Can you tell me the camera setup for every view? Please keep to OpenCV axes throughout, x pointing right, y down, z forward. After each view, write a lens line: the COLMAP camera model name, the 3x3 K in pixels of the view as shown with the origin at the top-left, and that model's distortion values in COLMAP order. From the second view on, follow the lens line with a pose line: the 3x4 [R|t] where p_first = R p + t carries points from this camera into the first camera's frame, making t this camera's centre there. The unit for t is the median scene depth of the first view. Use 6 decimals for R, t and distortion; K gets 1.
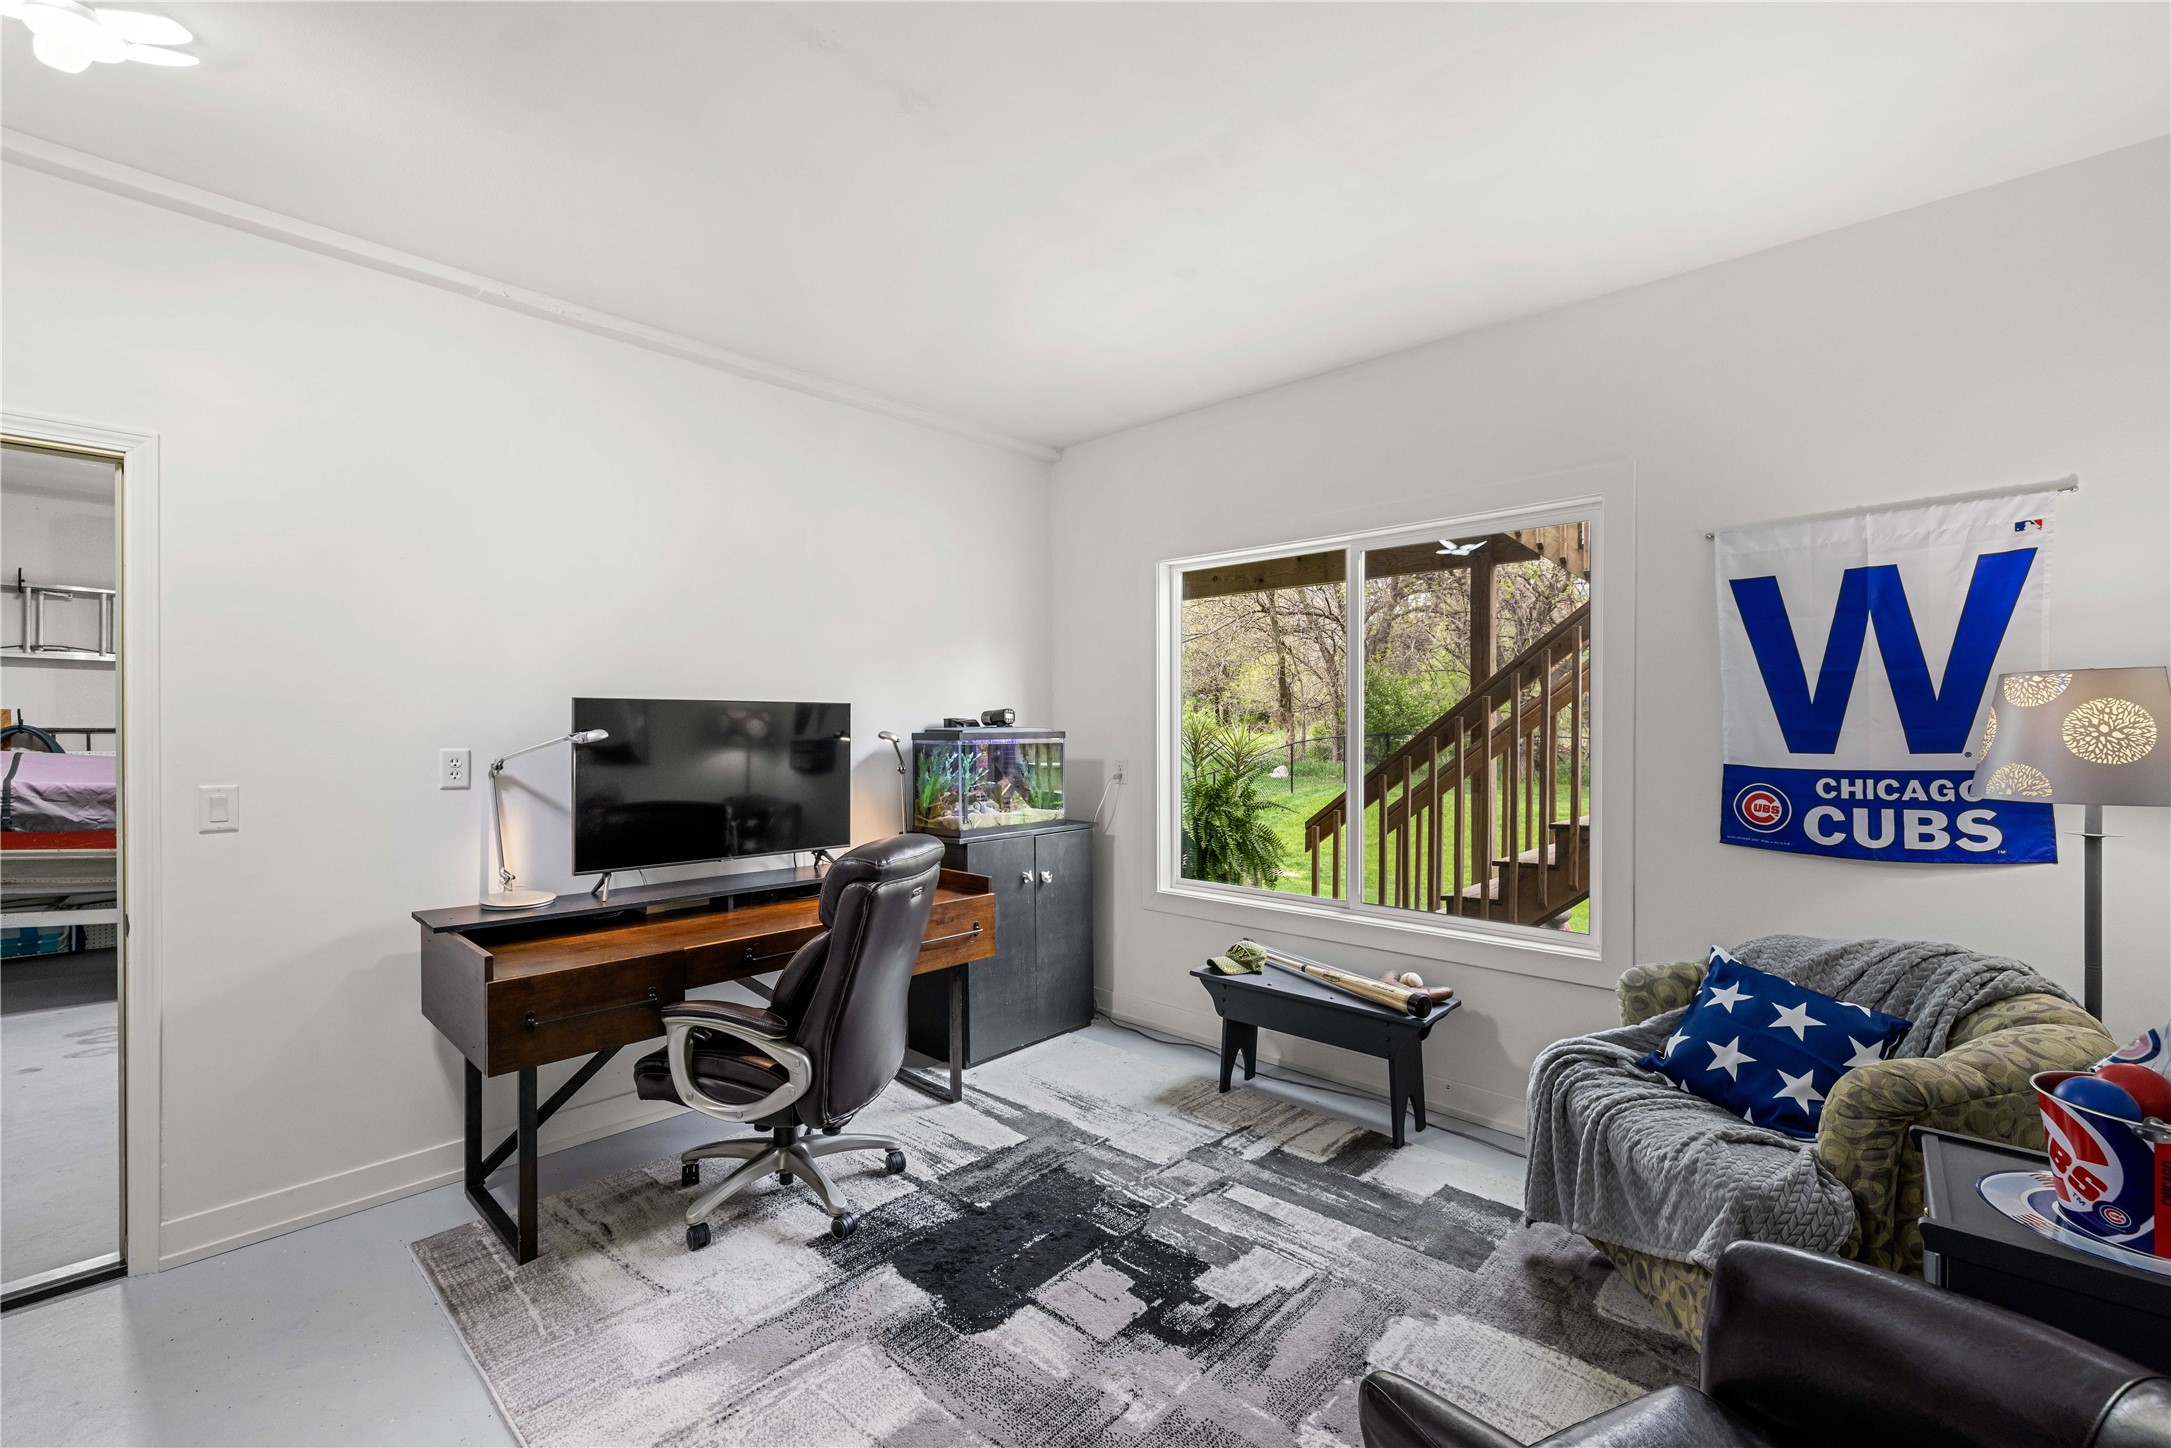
lens RADIAL K [[923.9, 0, 1101.8], [0, 923.9, 739.1], [0, 0, 1]] dist [0.002253, 0.000604]
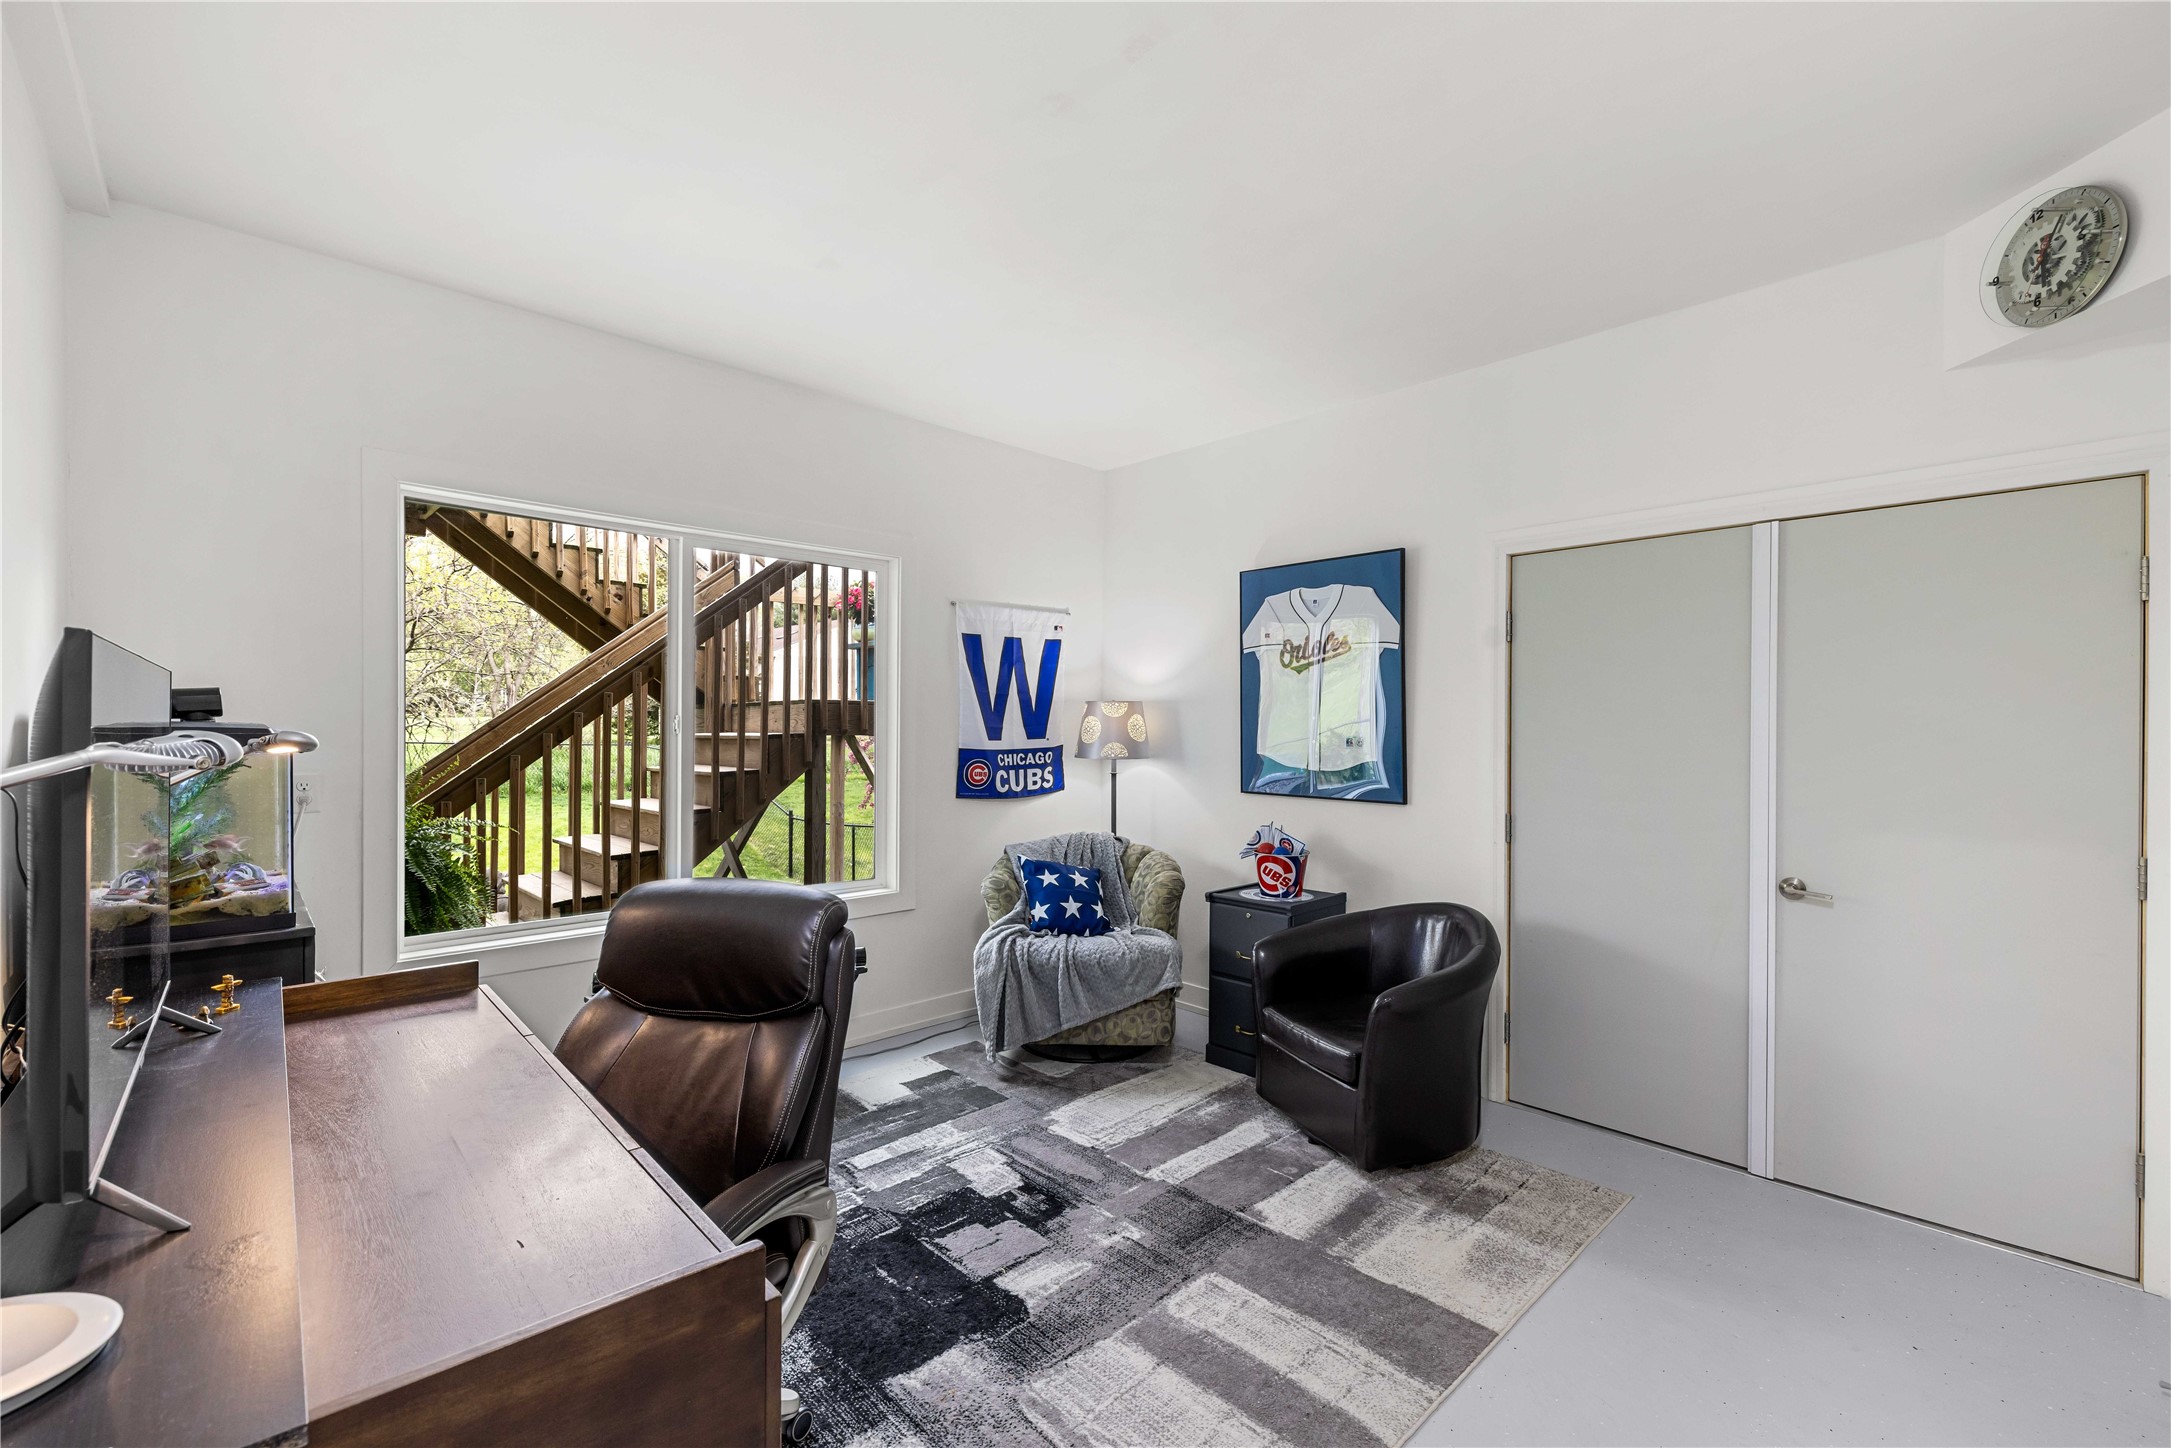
lens RADIAL K [[923.9, 0, 1101.8], [0, 923.9, 739.1], [0, 0, 1]] dist [0.002253, 0.000604]
pose [[0.057938, -0.017780, 0.998162, -1.001438], [0.001570, 0.999842, 0.017719, -0.018251], [-0.998319, 0.000540, 0.057957, 0.738398]]
